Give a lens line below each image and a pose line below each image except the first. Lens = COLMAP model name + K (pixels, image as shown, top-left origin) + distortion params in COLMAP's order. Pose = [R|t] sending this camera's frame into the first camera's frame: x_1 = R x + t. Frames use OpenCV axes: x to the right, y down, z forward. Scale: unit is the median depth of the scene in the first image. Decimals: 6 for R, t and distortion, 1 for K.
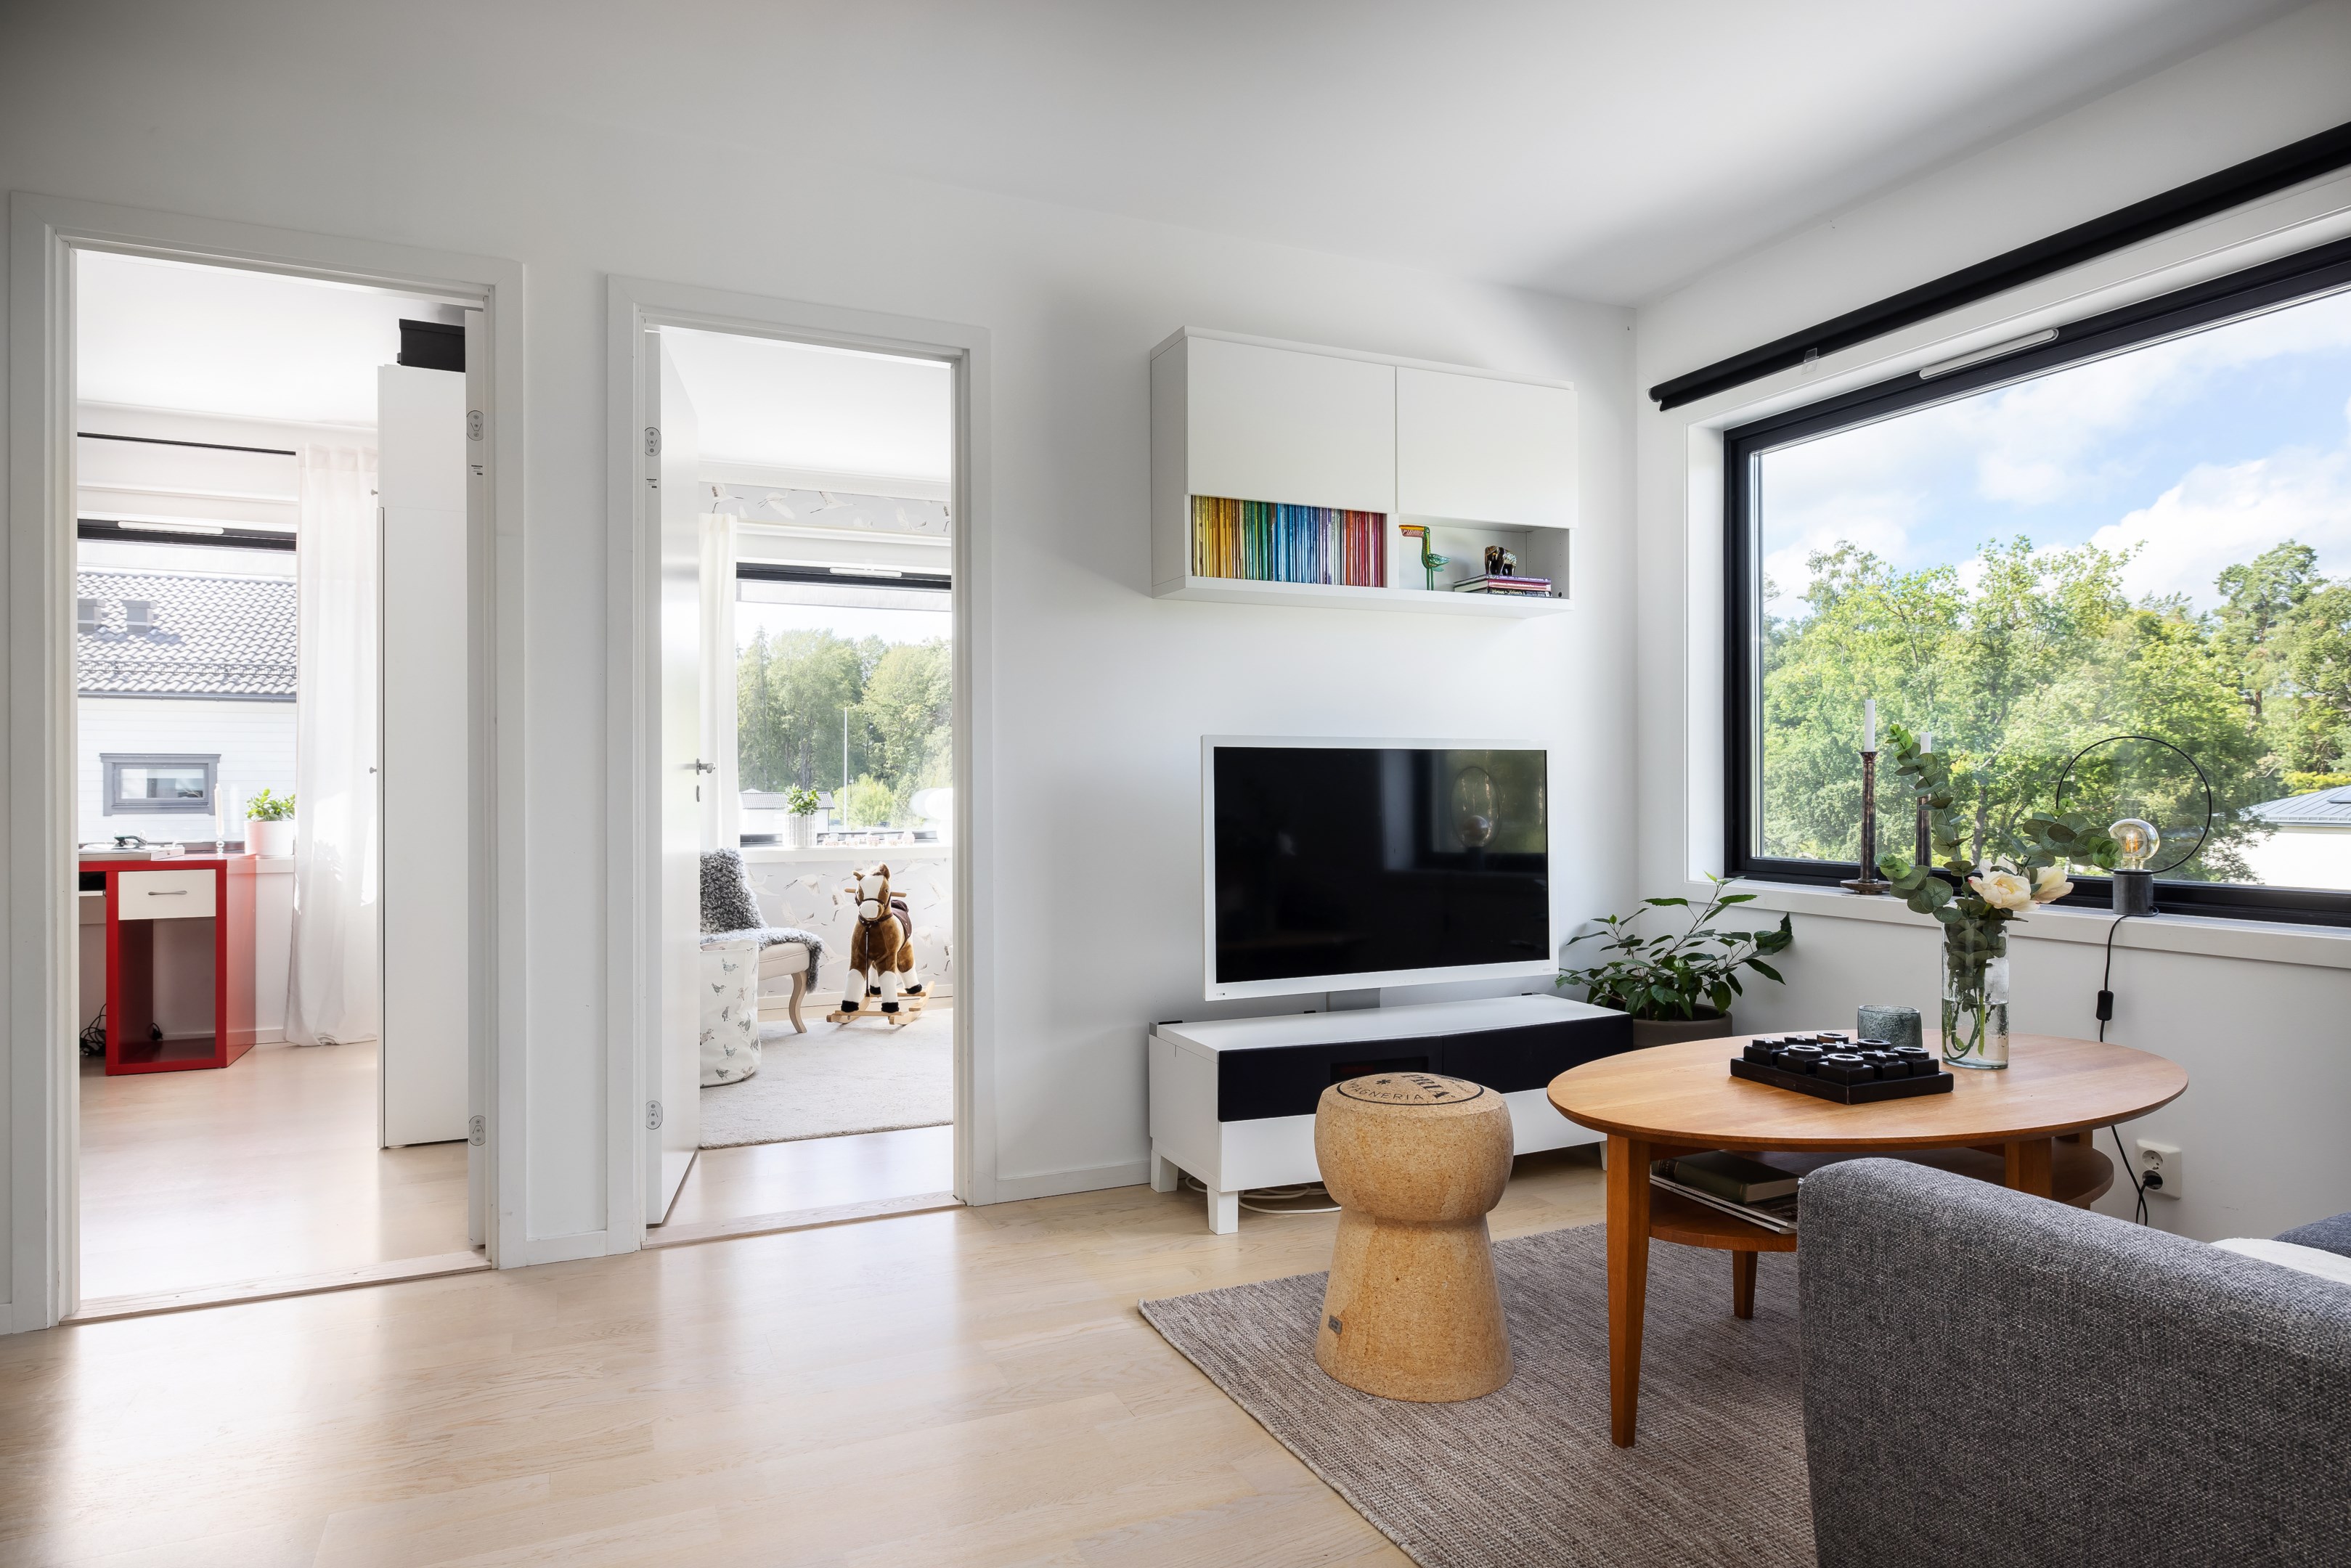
lens RADIAL K [[1354.1, 0, 1162.0], [0, 1354.1, 786.5], [0, 0, 1]] dist [0.007110, 0.001240]
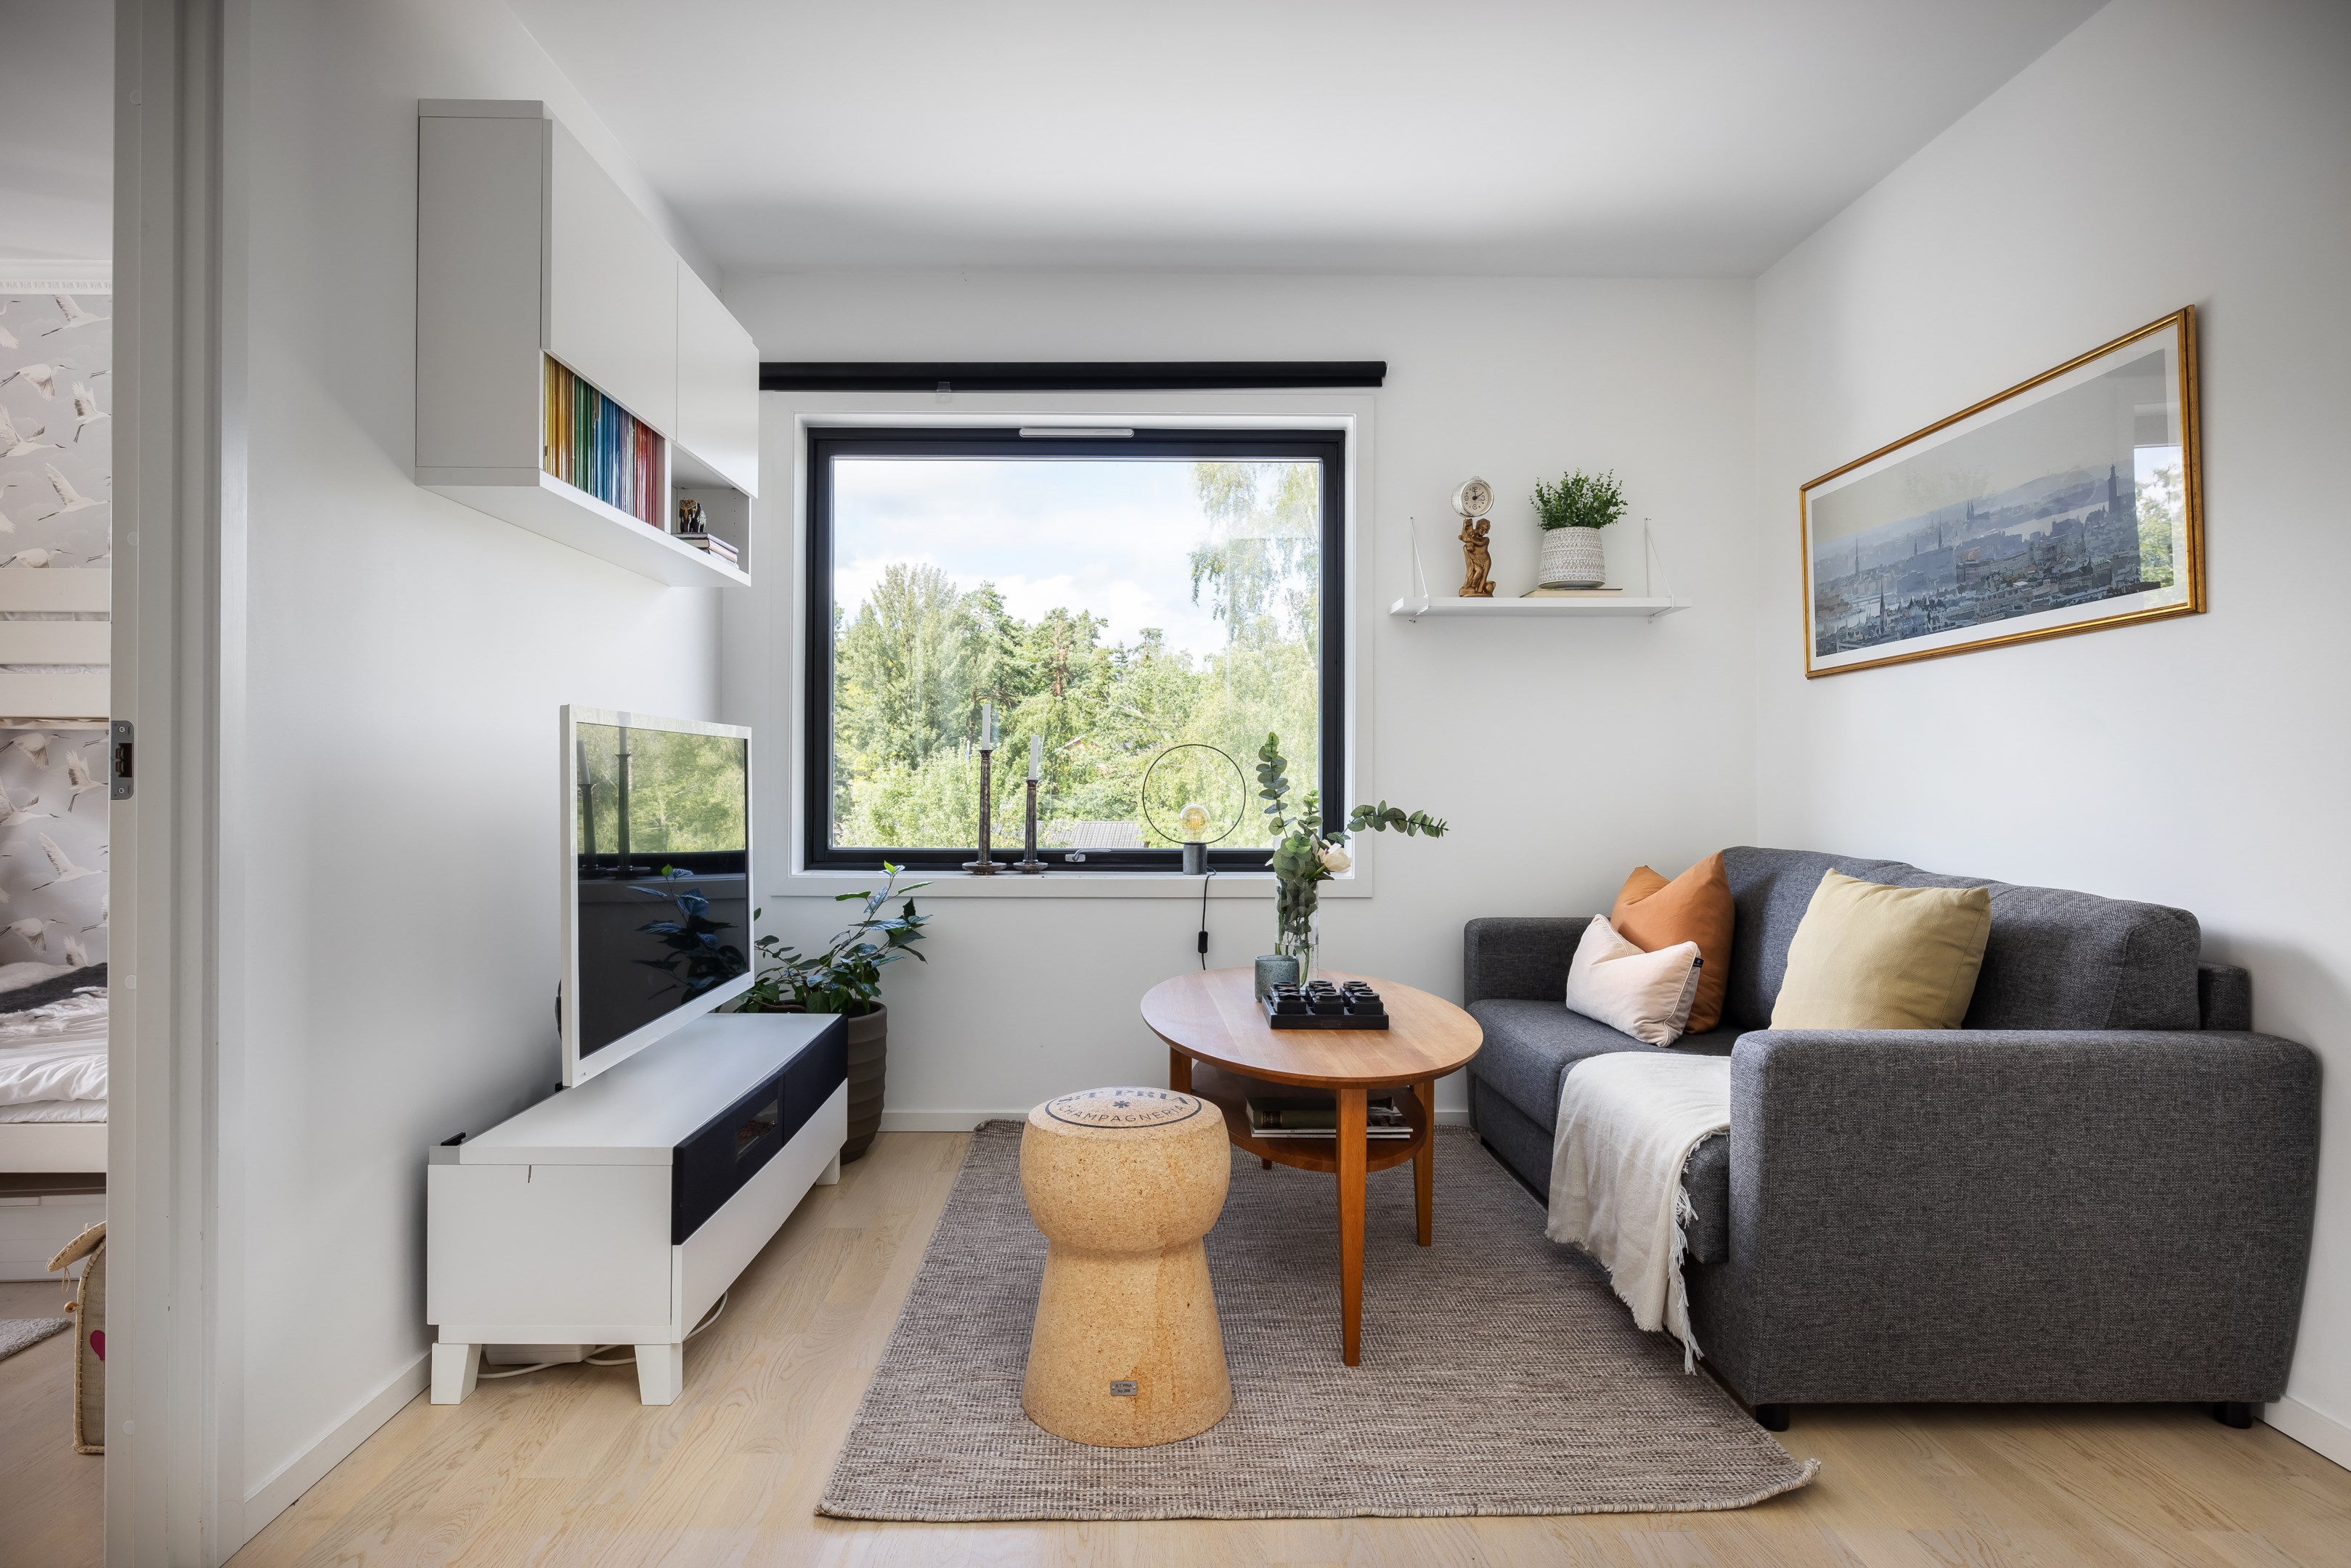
lens RADIAL K [[1319.4, 0, 1178.1], [0, 1319.4, 761.9], [0, 0, 1]] dist [0.004226, -0.005450]
pose [[0.392375, 0.014435, 0.919692, -0.279034], [-0.003631, 0.999893, -0.014145, -0.000031], [-0.919798, 0.002211, 0.392385, 0.266479]]
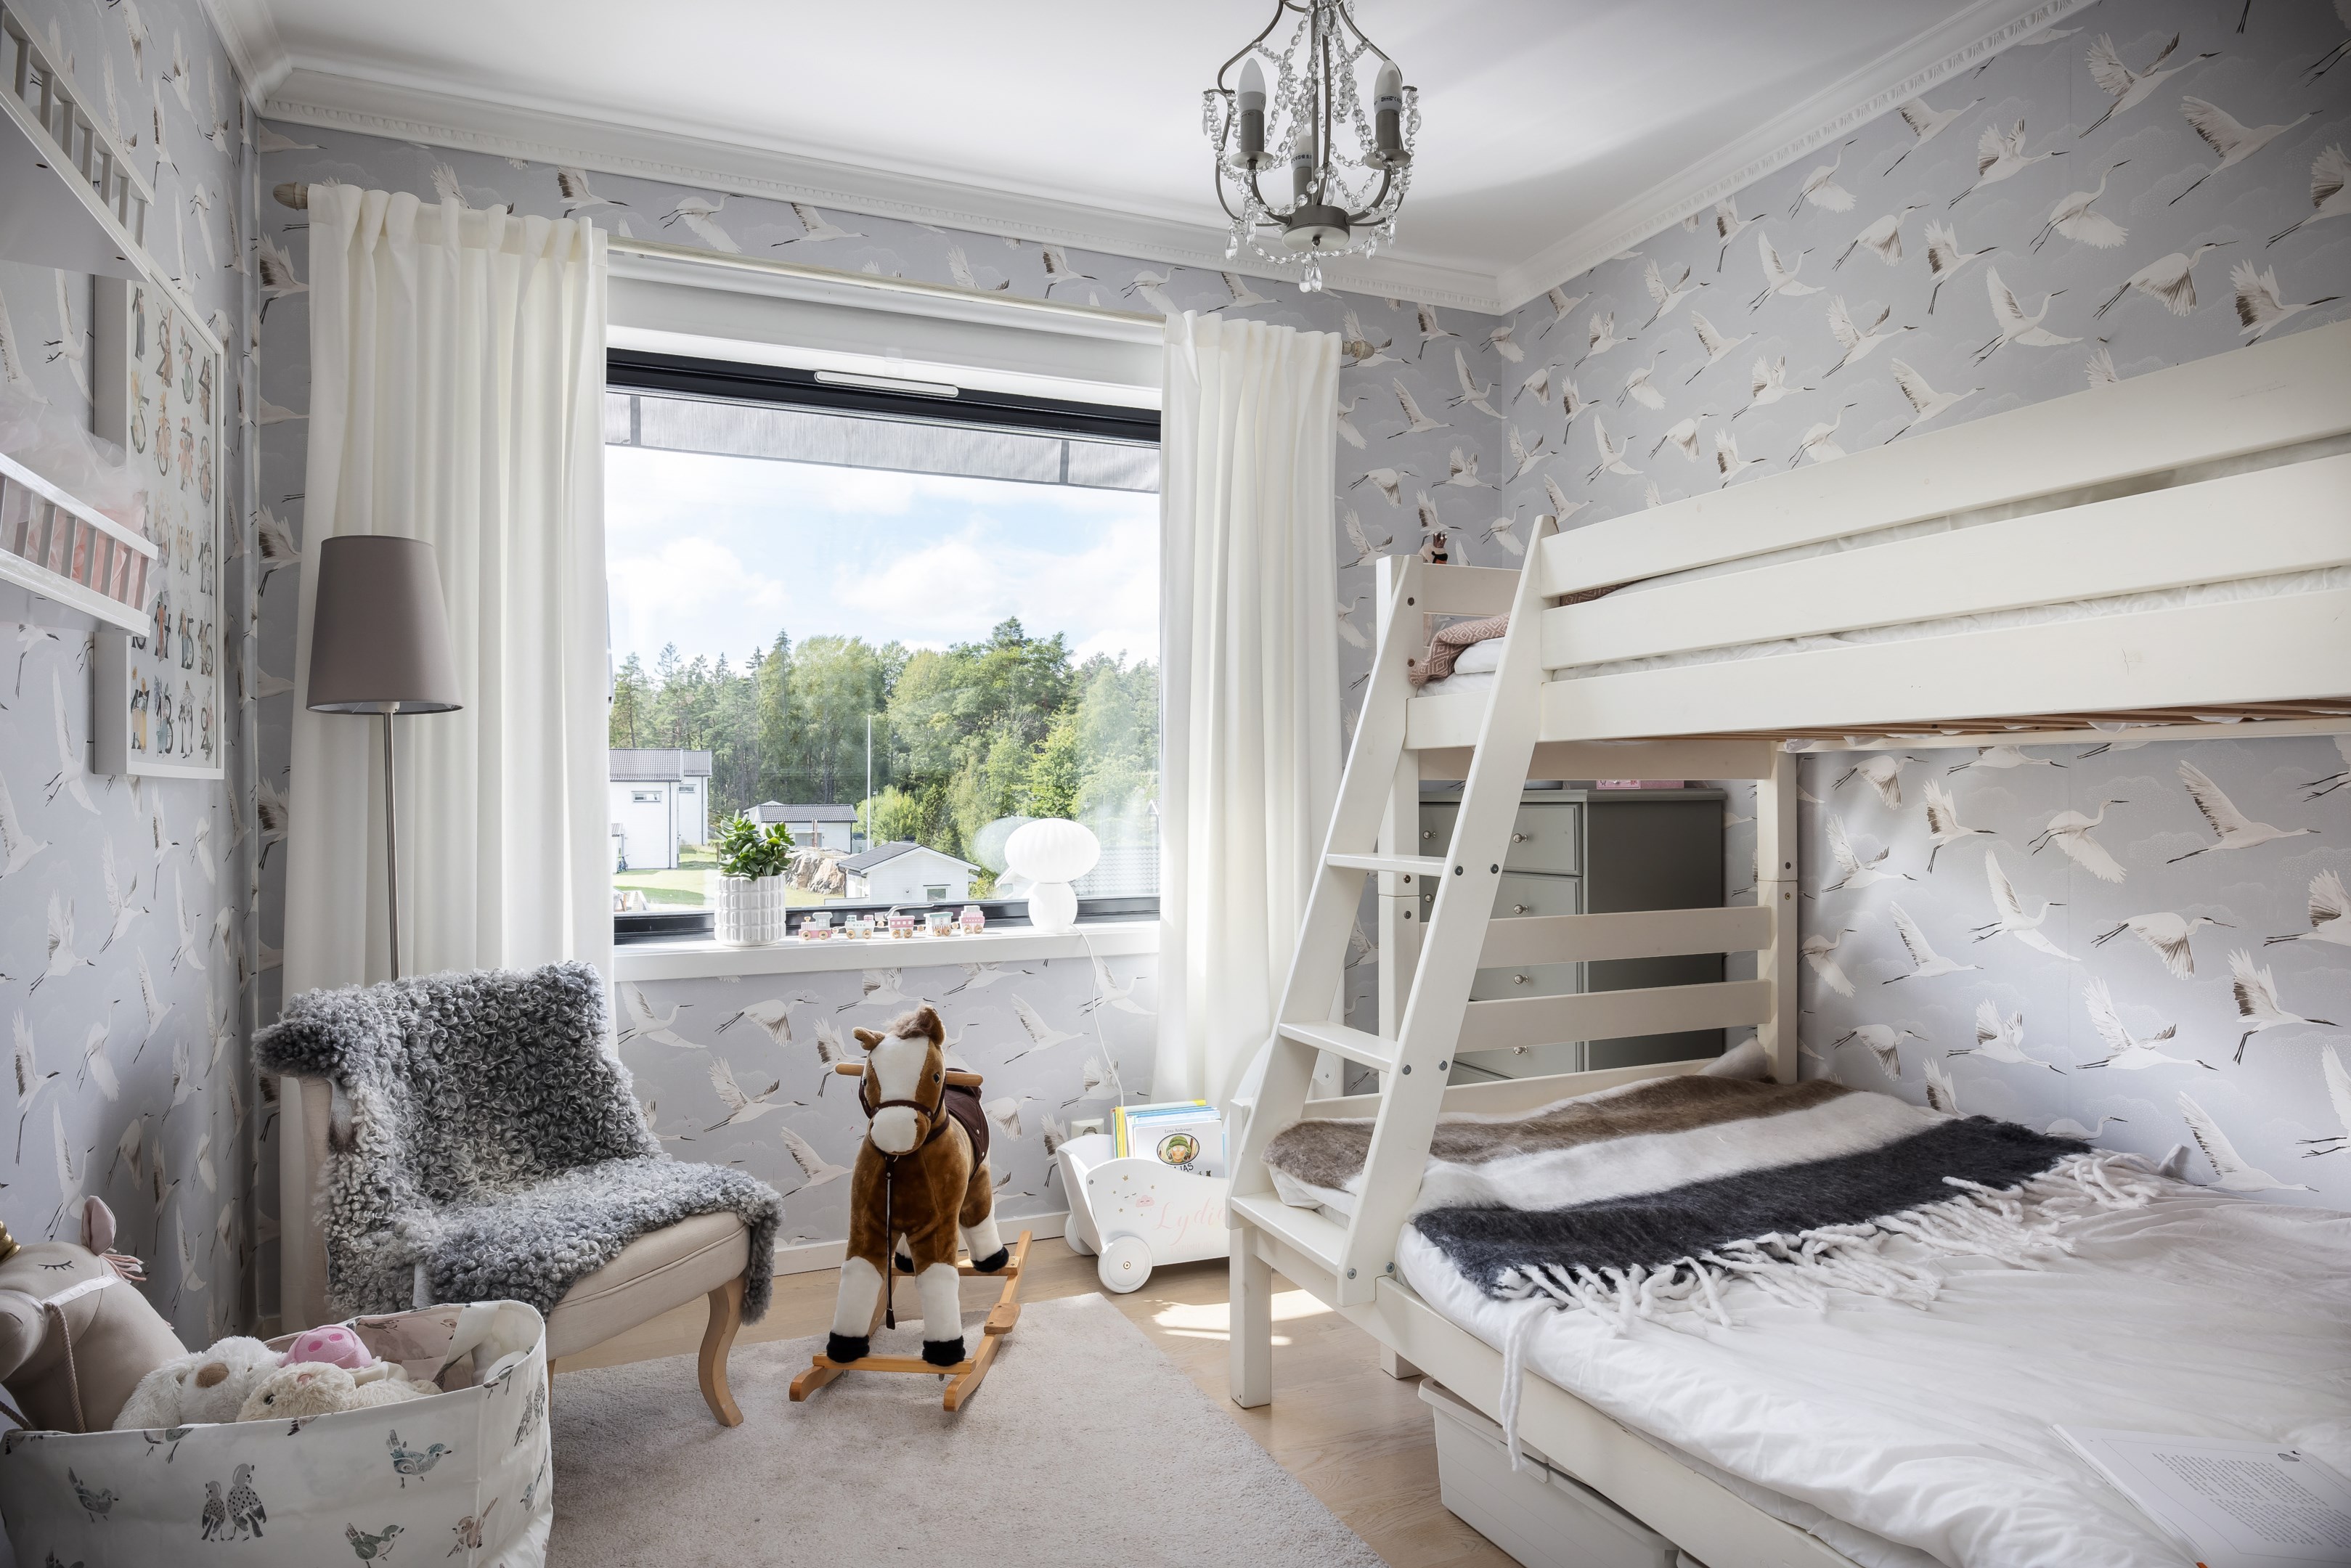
lens RADIAL K [[1407.5, 0, 1181.4], [0, 1407.5, 807.1], [0, 0, 1]] dist [-0.013414, 0.003416]
pose [[0.999935, 0.000886, -0.011397, -0.125413], [-0.000818, 0.999981, 0.006043, -0.007056], [0.011402, -0.006033, 0.999917, 0.581083]]
